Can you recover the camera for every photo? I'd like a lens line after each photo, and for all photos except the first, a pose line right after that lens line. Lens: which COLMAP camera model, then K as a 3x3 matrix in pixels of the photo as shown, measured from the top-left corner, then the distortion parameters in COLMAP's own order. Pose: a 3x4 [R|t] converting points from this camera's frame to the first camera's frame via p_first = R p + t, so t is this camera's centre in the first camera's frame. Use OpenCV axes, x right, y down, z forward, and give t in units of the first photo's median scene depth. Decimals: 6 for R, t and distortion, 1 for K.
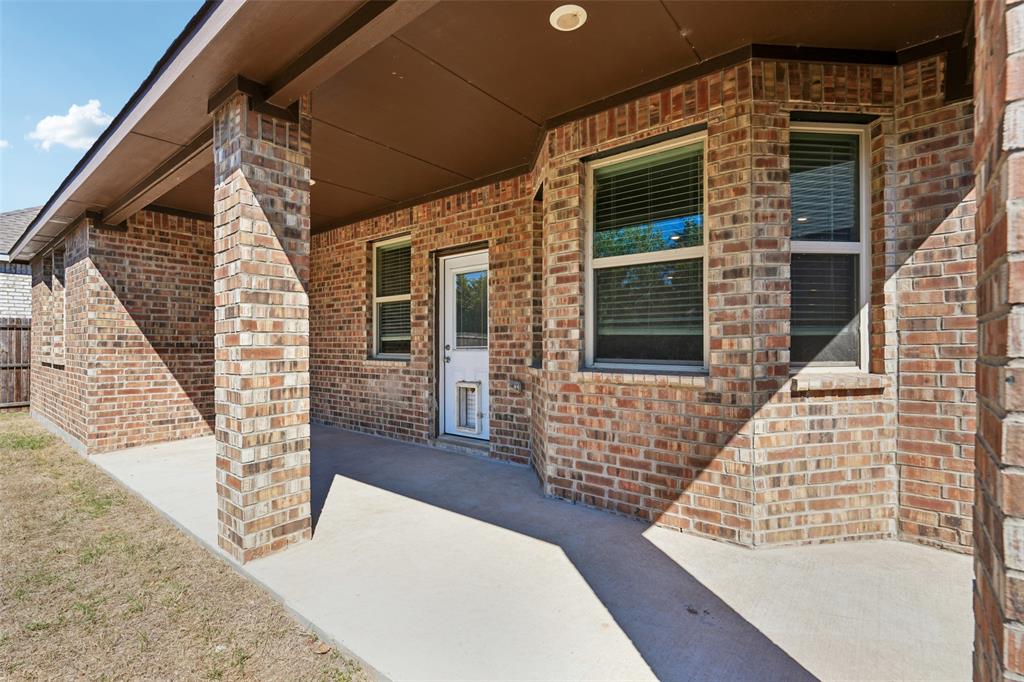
lens RADIAL K [[469.5, 0, 510.3], [0, 469.5, 337.3], [0, 0, 1]] dist [0.000051, 0.000030]
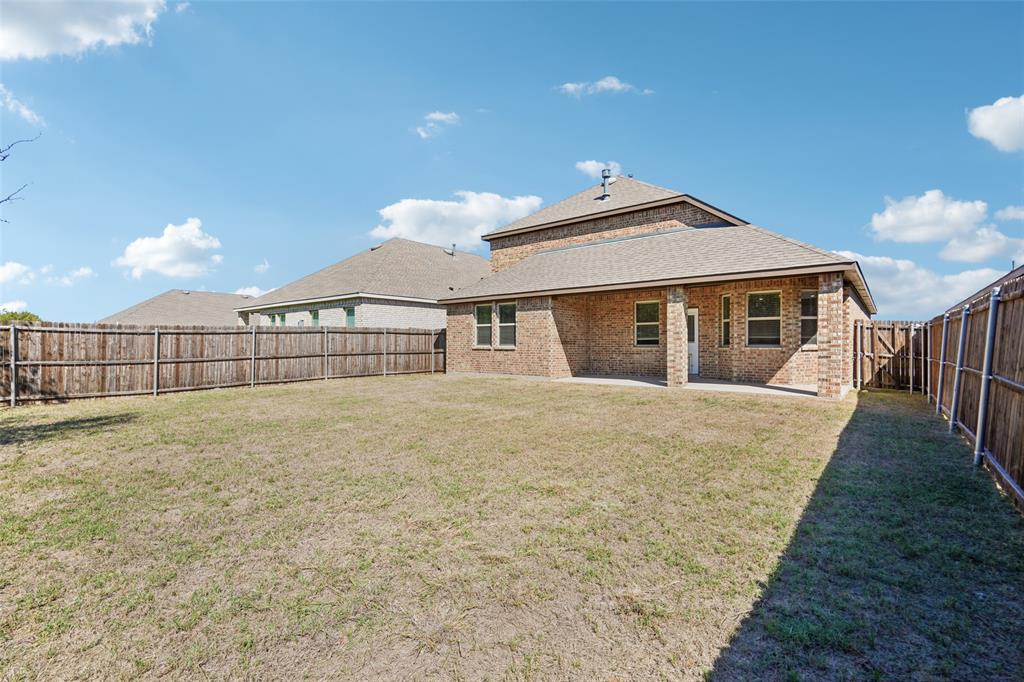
lens RADIAL K [[465.1, 0, 512.0], [0, 465.1, 341.0], [0, 0, 1]] dist [-0.000835, -0.000066]
pose [[0.999987, 0.000556, -0.004998, -1.650725], [-0.000534, 0.999990, 0.004435, 0.004563], [0.005000, -0.004432, 0.999978, -2.663786]]
